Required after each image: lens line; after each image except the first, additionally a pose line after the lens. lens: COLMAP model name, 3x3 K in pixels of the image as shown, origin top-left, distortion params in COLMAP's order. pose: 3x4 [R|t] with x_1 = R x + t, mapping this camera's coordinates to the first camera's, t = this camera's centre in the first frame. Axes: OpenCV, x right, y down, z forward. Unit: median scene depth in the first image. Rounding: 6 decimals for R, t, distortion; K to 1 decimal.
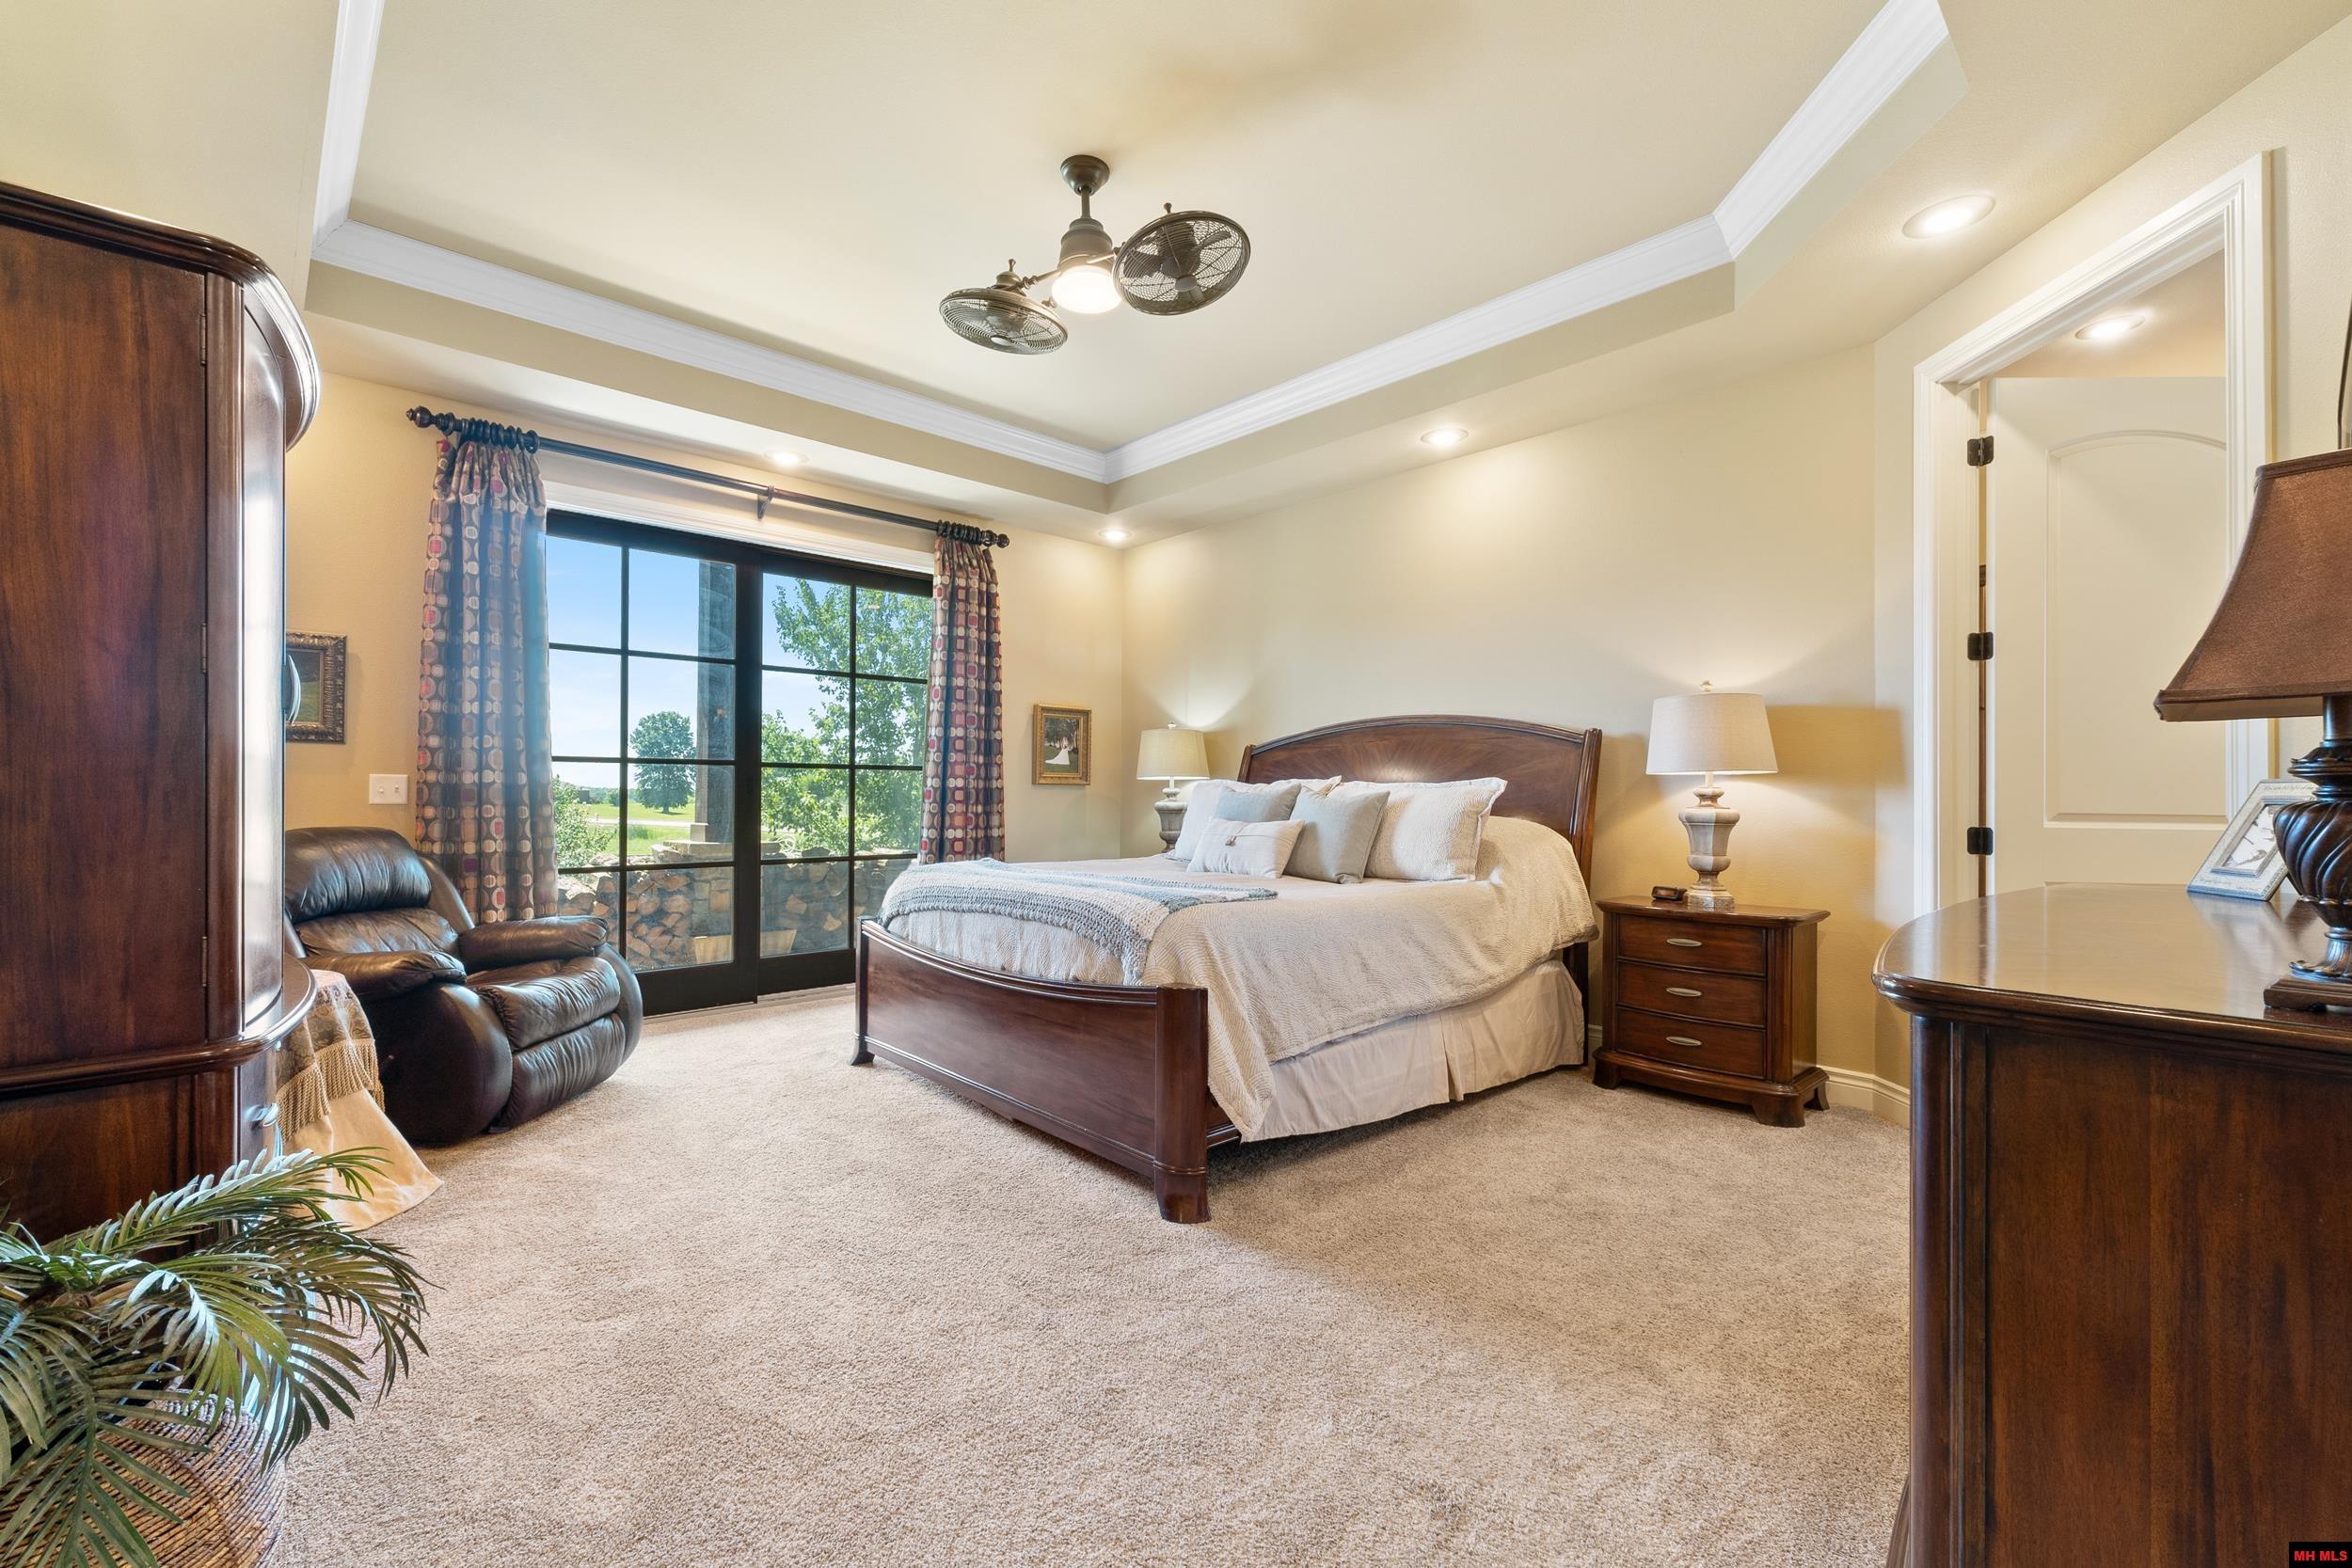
lens RADIAL K [[989.2, 0, 1176.0], [0, 989.2, 784.0], [0, 0, 1]] dist [0.001110, 0.000377]
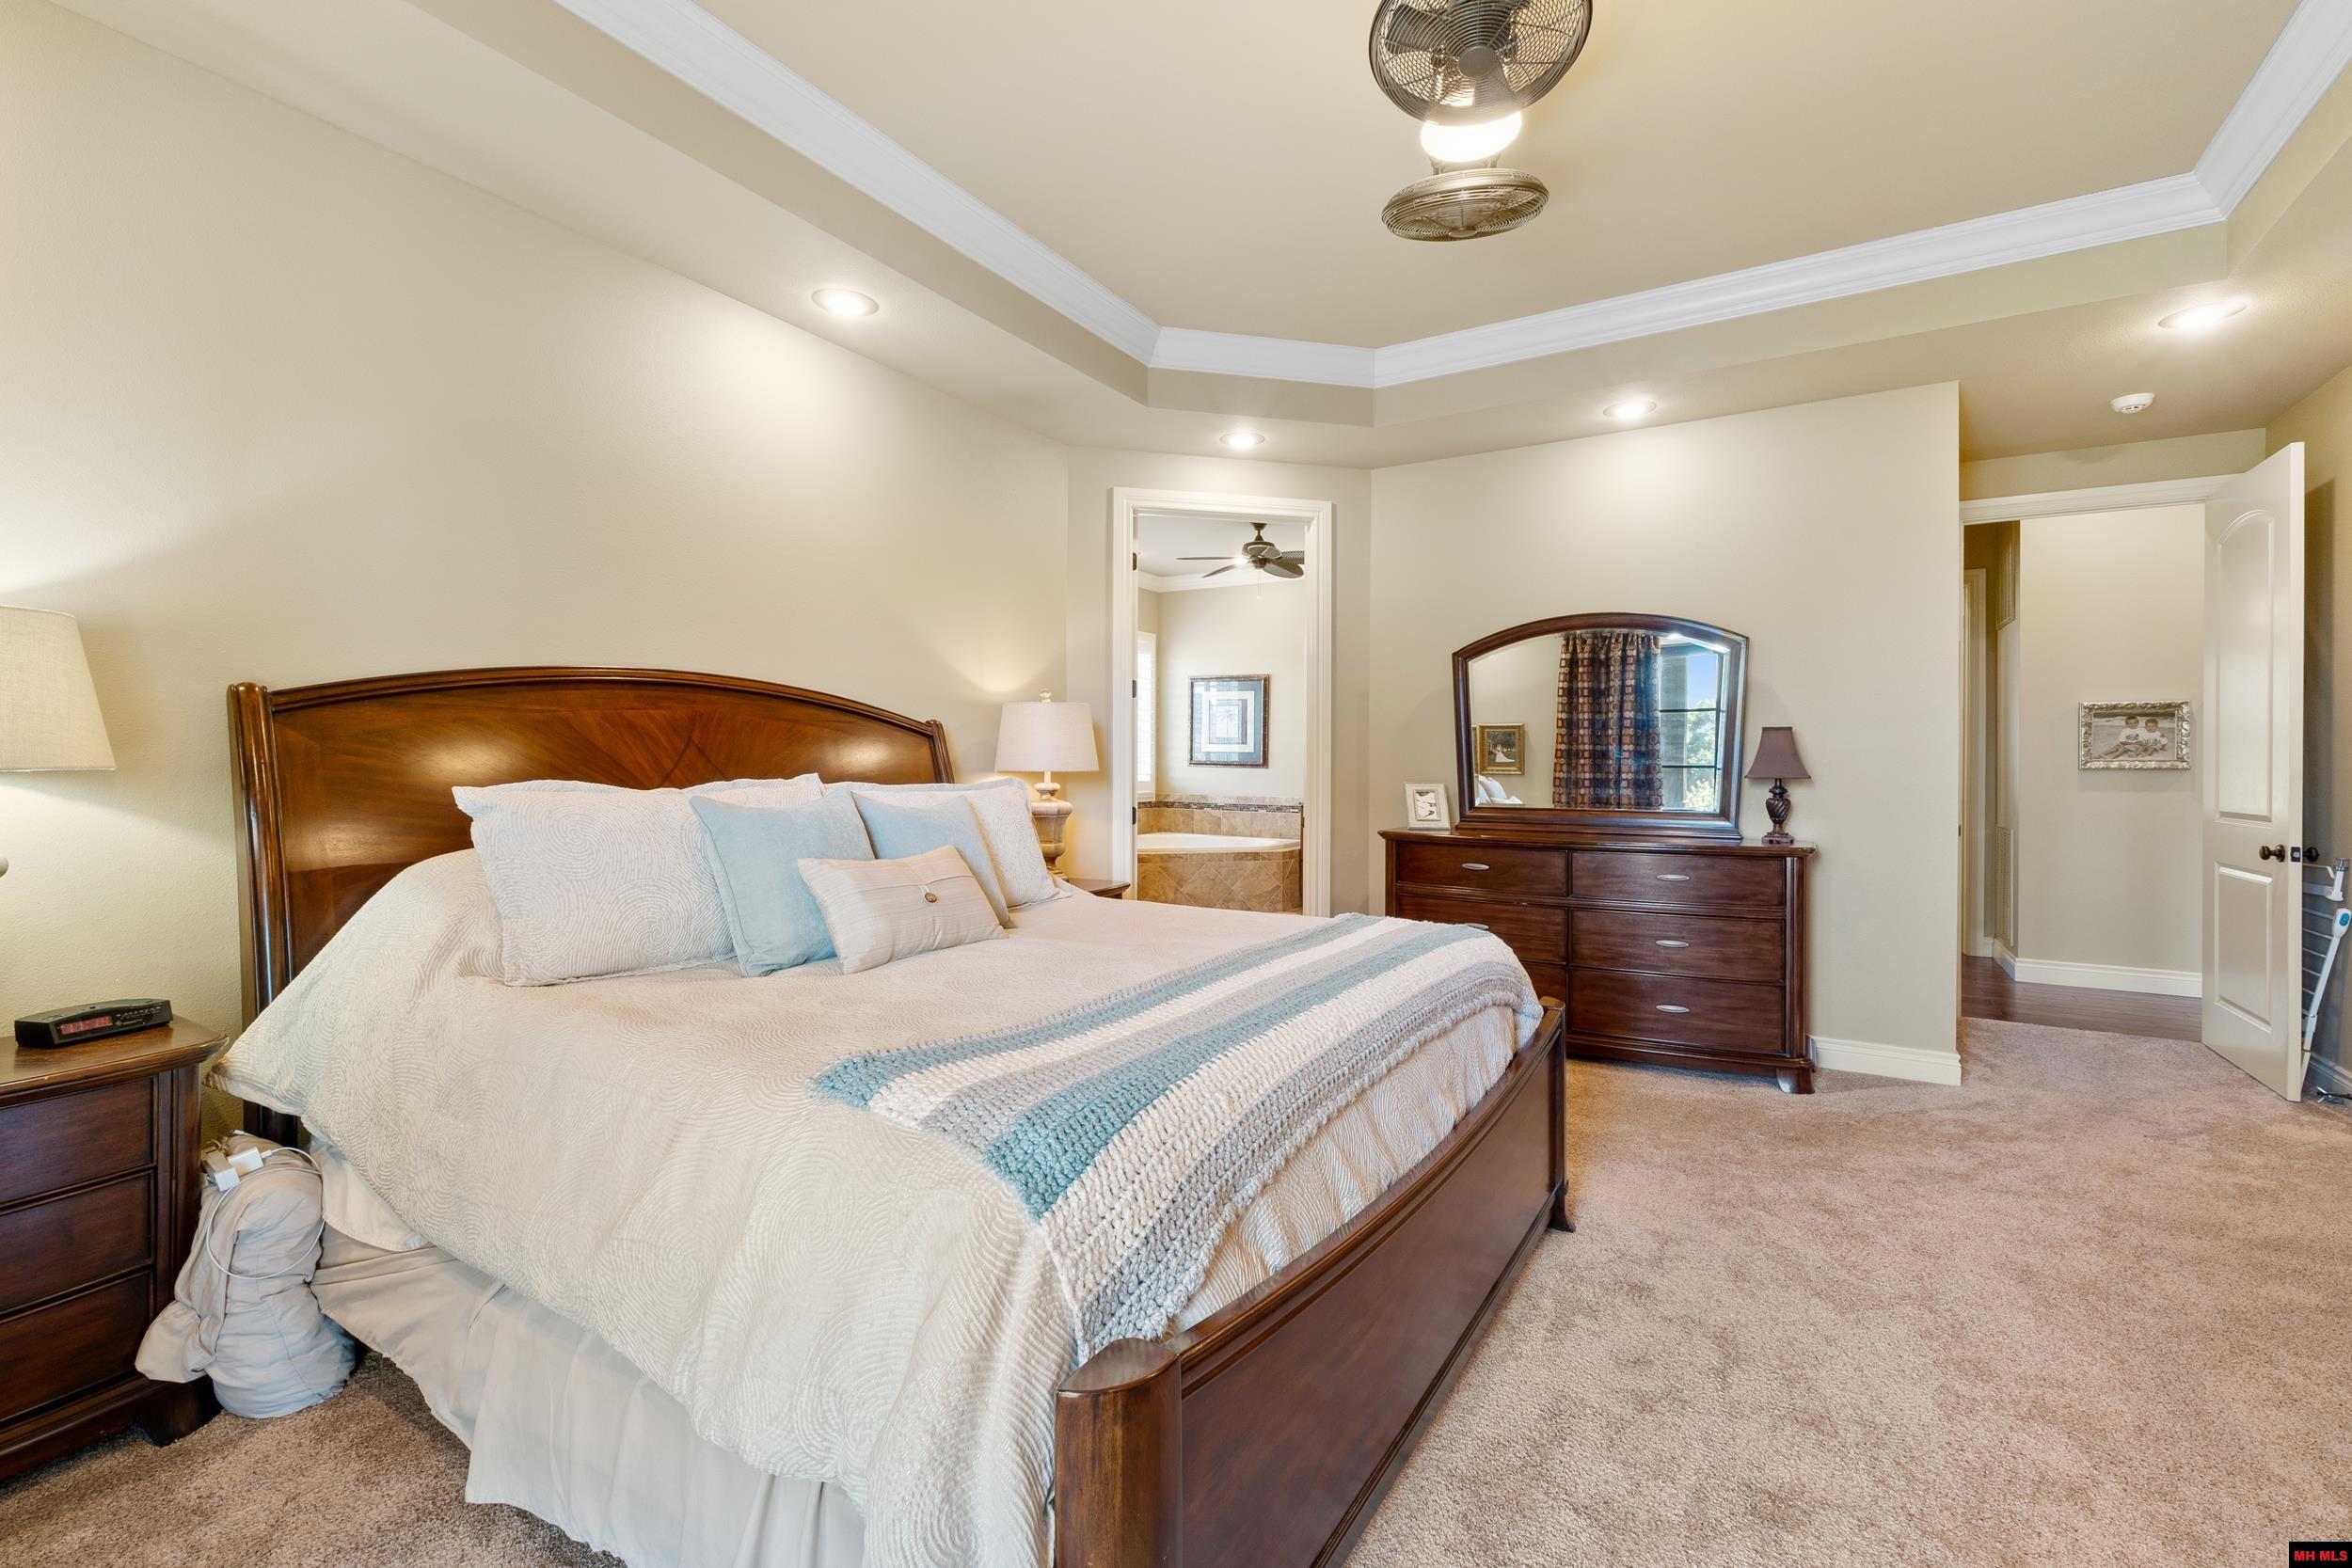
lens RADIAL K [[989.2, 0, 1176.0], [0, 989.2, 784.0], [0, 0, 1]] dist [0.001110, 0.000377]
pose [[-0.253917, -0.009116, 0.967183, -0.561457], [-0.007421, 0.999945, 0.007476, -0.005718], [-0.967198, -0.005279, -0.253970, 1.074464]]
